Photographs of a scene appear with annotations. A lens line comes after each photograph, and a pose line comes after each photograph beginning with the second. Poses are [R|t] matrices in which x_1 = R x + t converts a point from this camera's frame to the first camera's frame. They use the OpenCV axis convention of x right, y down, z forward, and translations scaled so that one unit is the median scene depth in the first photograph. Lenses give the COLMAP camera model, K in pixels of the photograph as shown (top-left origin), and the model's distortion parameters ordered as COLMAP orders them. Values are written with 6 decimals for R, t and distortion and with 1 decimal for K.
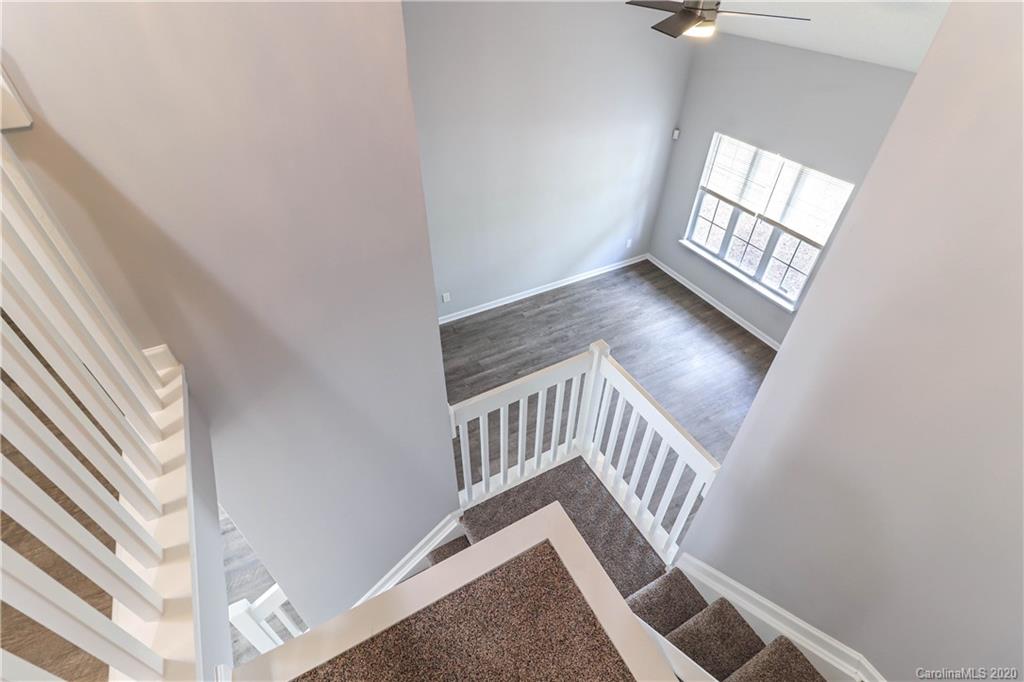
lens RADIAL K [[479.6, 0, 514.5], [0, 479.6, 340.4], [0, 0, 1]] dist [0.025564, -0.016725]
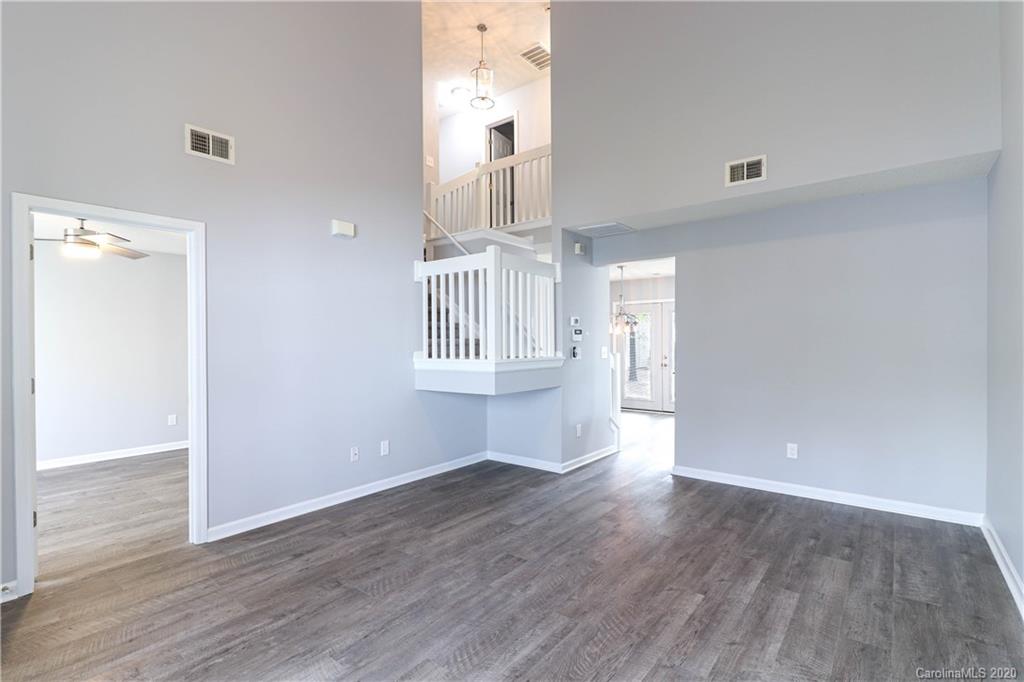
lens RADIAL K [[479.6, 0, 514.5], [0, 479.6, 340.4], [0, 0, 1]] dist [0.025564, -0.016725]
pose [[-0.922773, -0.018093, -0.384920, 0.329606], [-0.263630, 0.758188, 0.596364, -0.317069], [0.281052, 0.651785, -0.704405, 1.067695]]
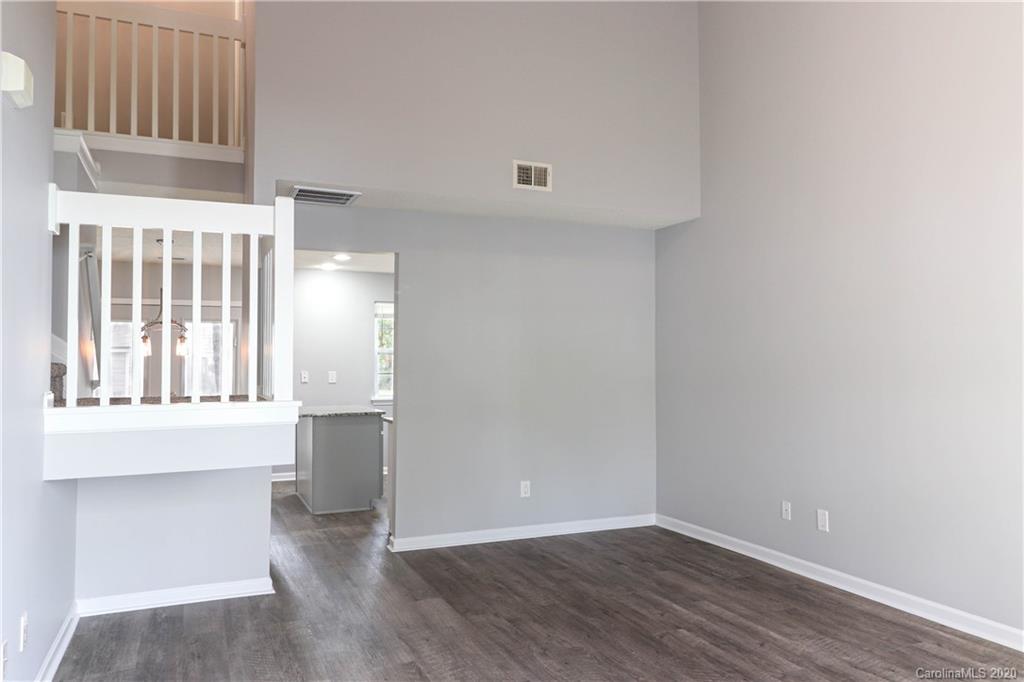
lens RADIAL K [[751.9, 0, 515.5], [0, 751.9, 341.5], [0, 0, 1]] dist [0.009709, 0.003161]
pose [[-0.100231, -0.051389, -0.993636, 0.677639], [-0.649374, 0.760018, 0.026197, -0.047030], [0.753835, 0.647867, -0.109548, 0.763296]]
